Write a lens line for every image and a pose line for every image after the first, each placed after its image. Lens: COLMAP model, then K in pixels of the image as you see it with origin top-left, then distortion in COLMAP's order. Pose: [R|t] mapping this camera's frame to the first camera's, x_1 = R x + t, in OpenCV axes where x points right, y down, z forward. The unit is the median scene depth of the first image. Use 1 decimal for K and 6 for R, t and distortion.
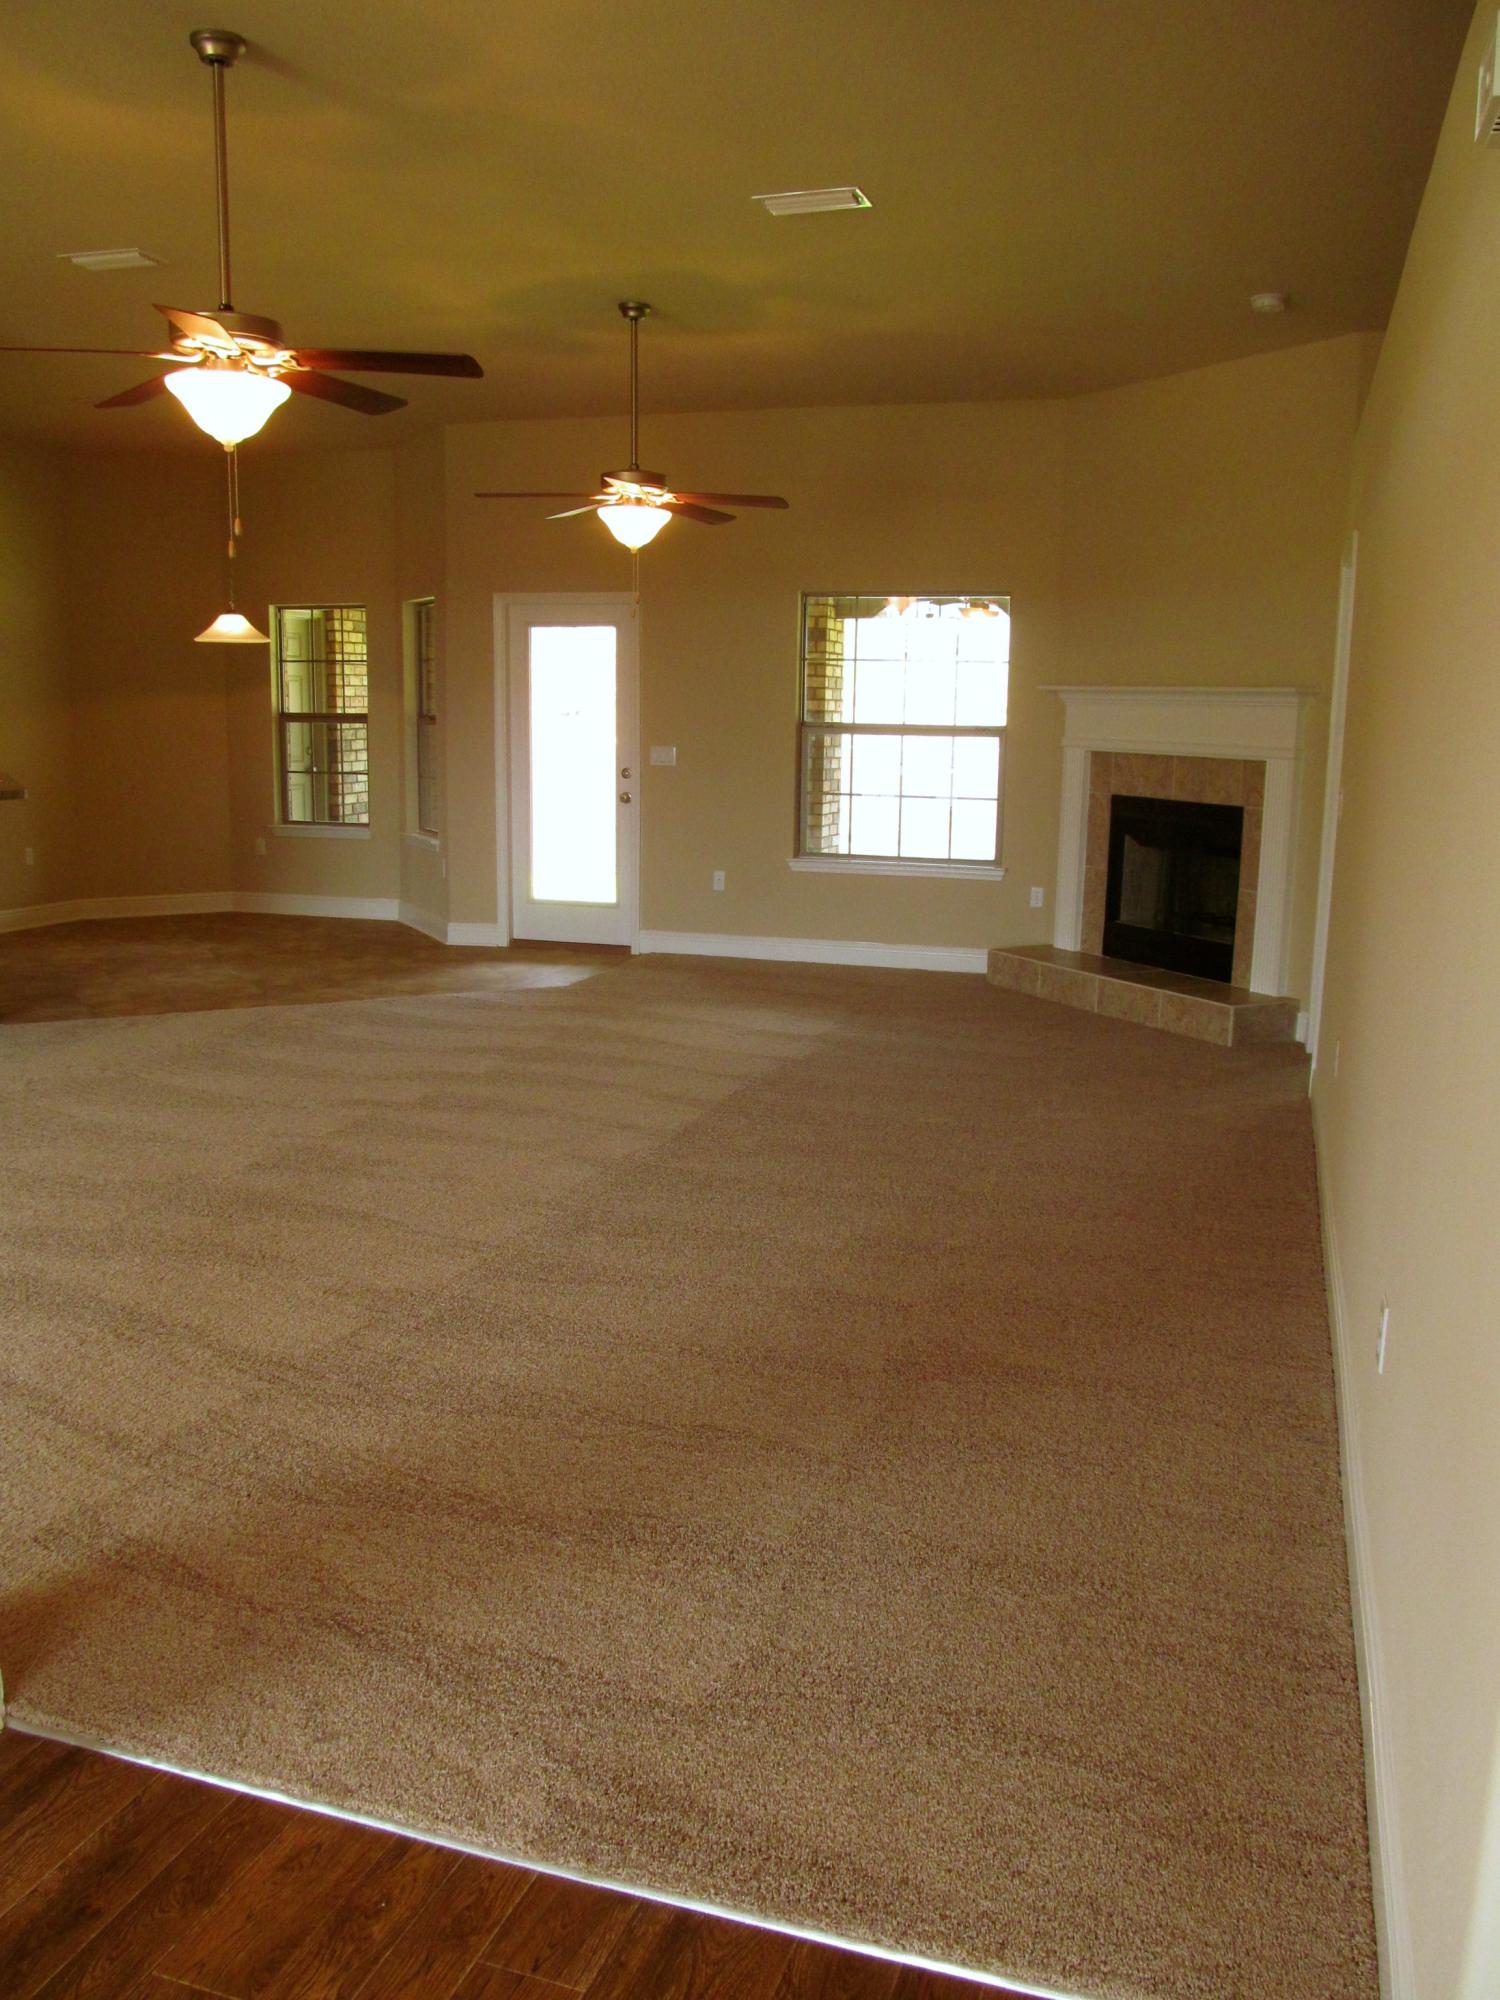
lens RADIAL K [[1658.5, 0, 762.7], [0, 1658.5, 1007.8], [0, 0, 1]] dist [-0.067234, 0.023243]
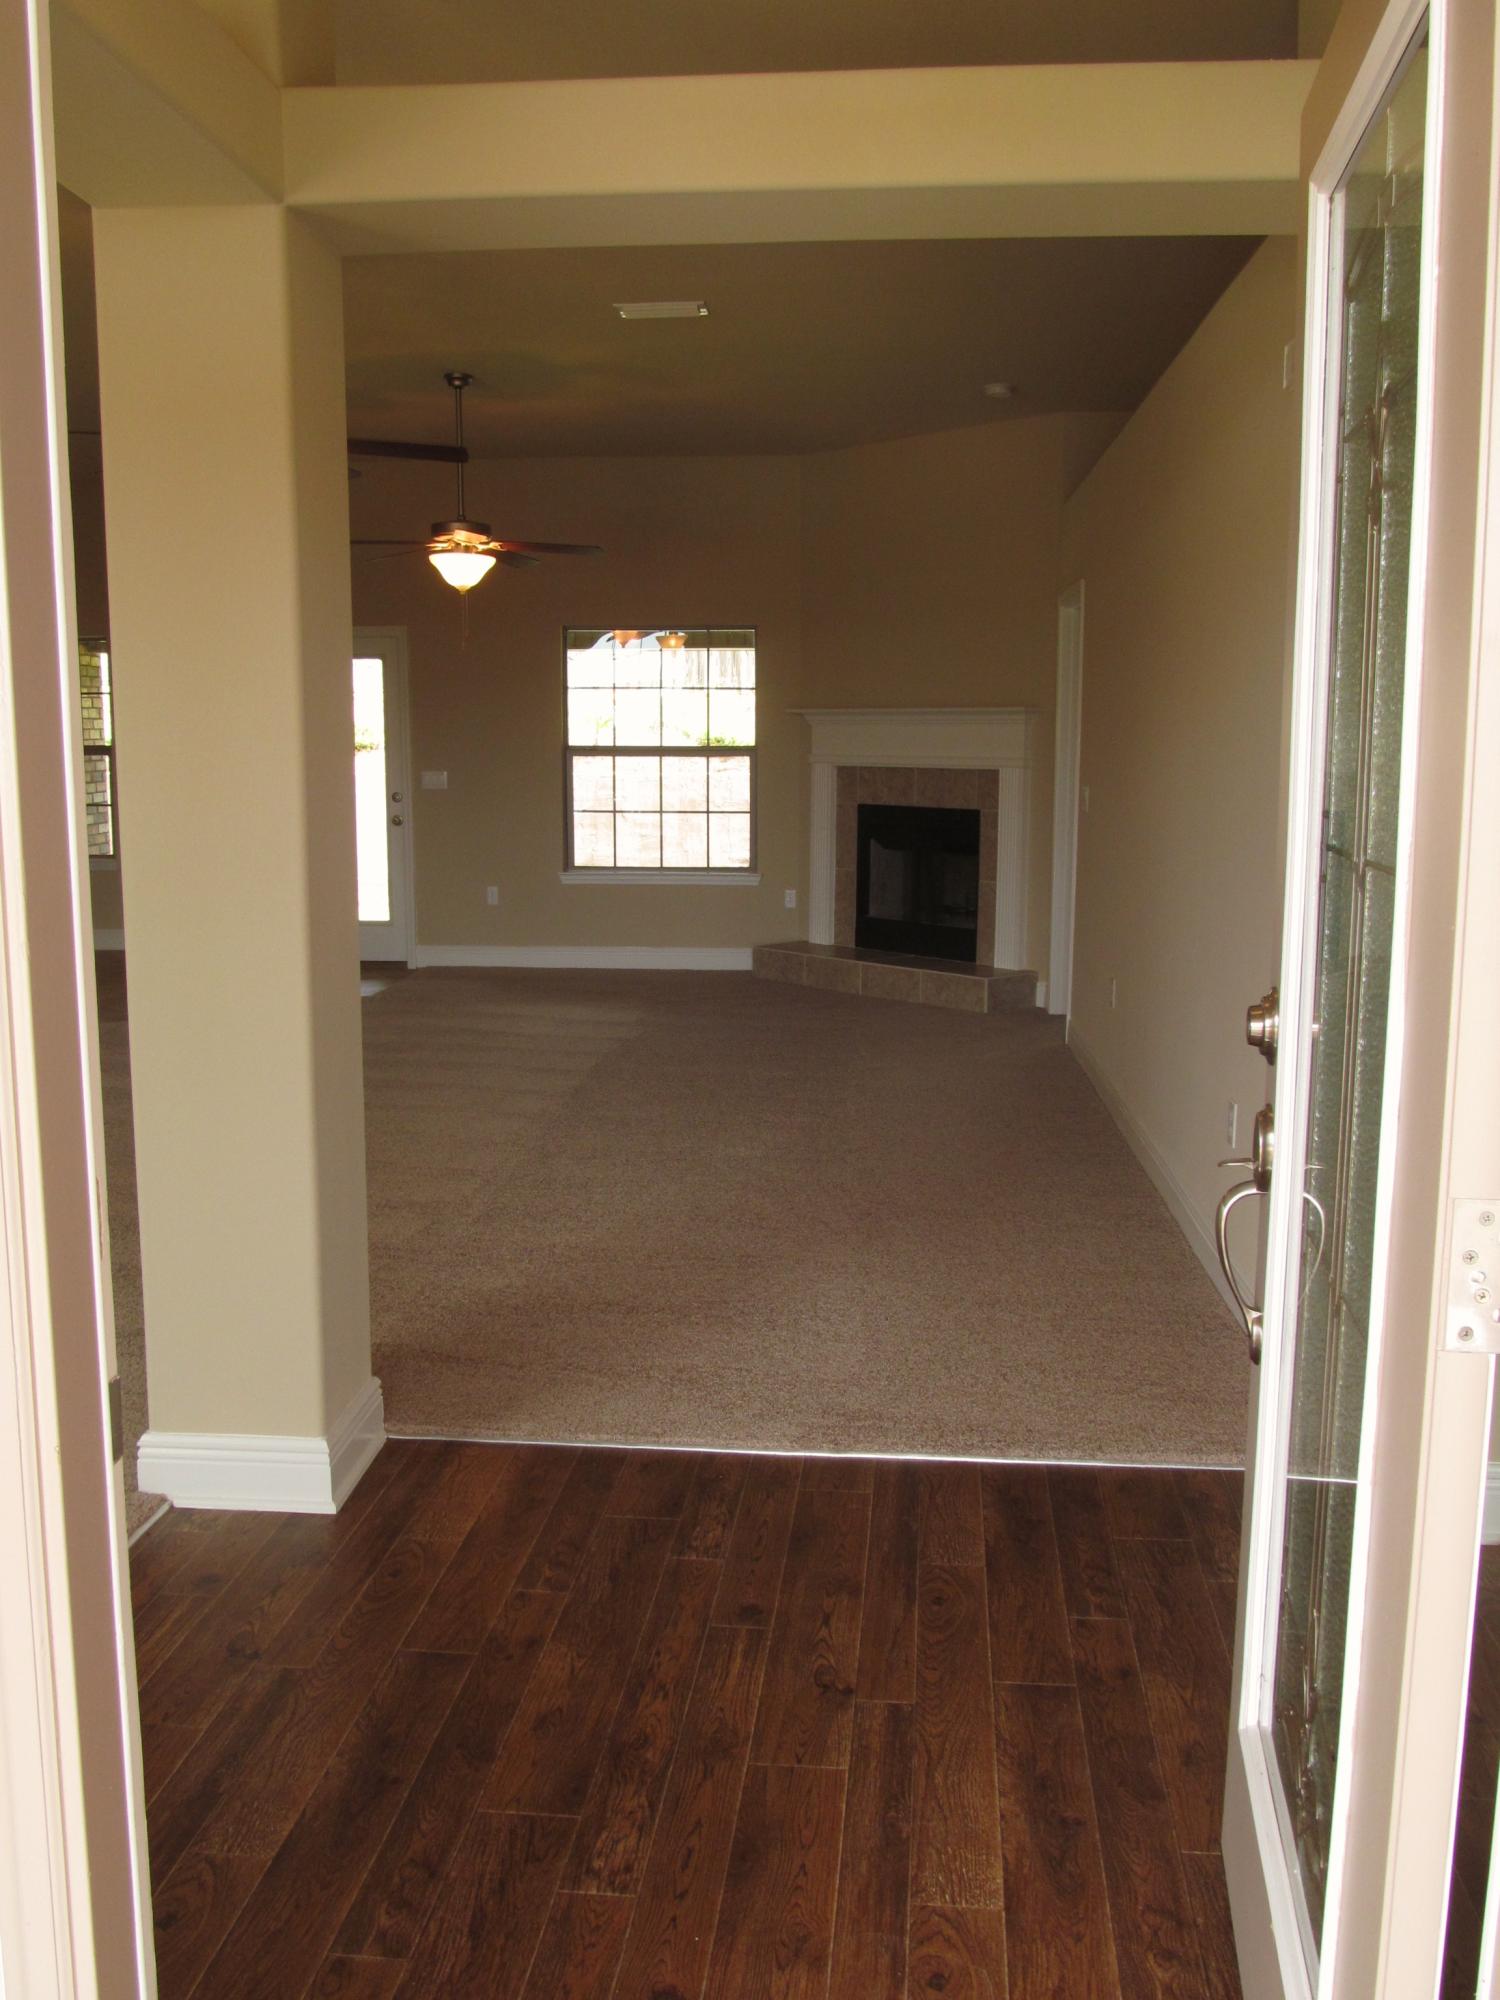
lens RADIAL K [[1781.3, 0, 757.7], [0, 1781.3, 1002.7], [0, 0, 1]] dist [-0.055805, -0.003149]
pose [[0.973203, -0.046967, 0.225100, -0.142107], [0.054062, 0.998213, -0.025456, 0.035576], [-0.223502, 0.036943, 0.974003, -0.174556]]
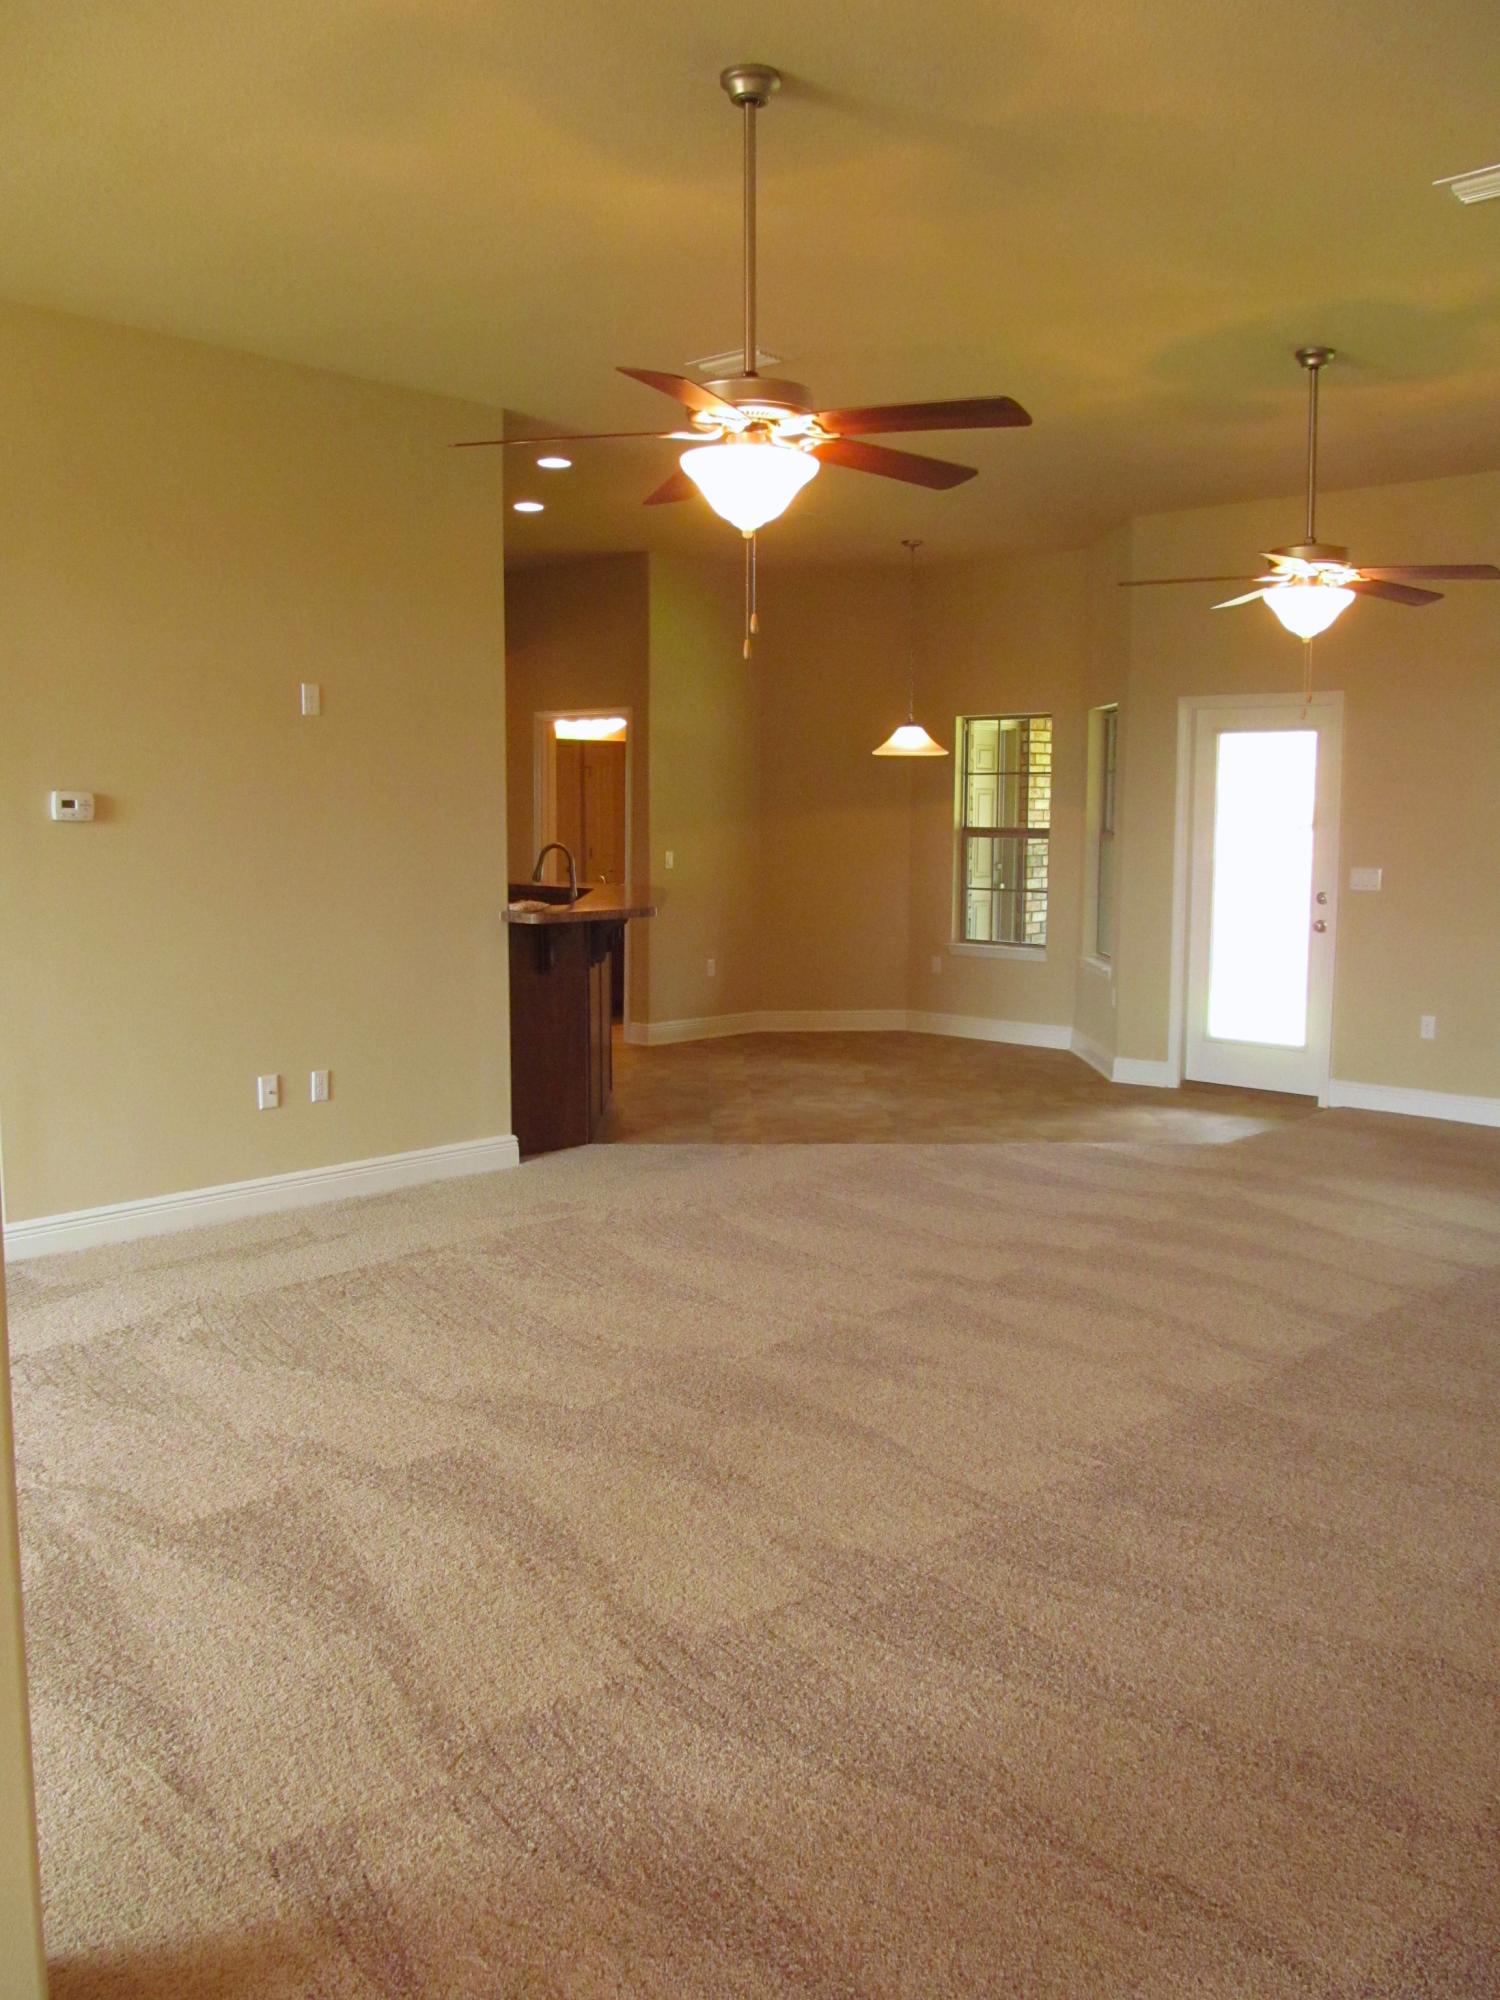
lens RADIAL K [[1658.5, 0, 762.7], [0, 1658.5, 1007.8], [0, 0, 1]] dist [-0.067234, 0.023243]
pose [[0.899215, 0.041541, -0.435531, 0.038036], [-0.069907, 0.996334, -0.049302, -0.025496], [0.431886, 0.074779, 0.898823, 0.122496]]
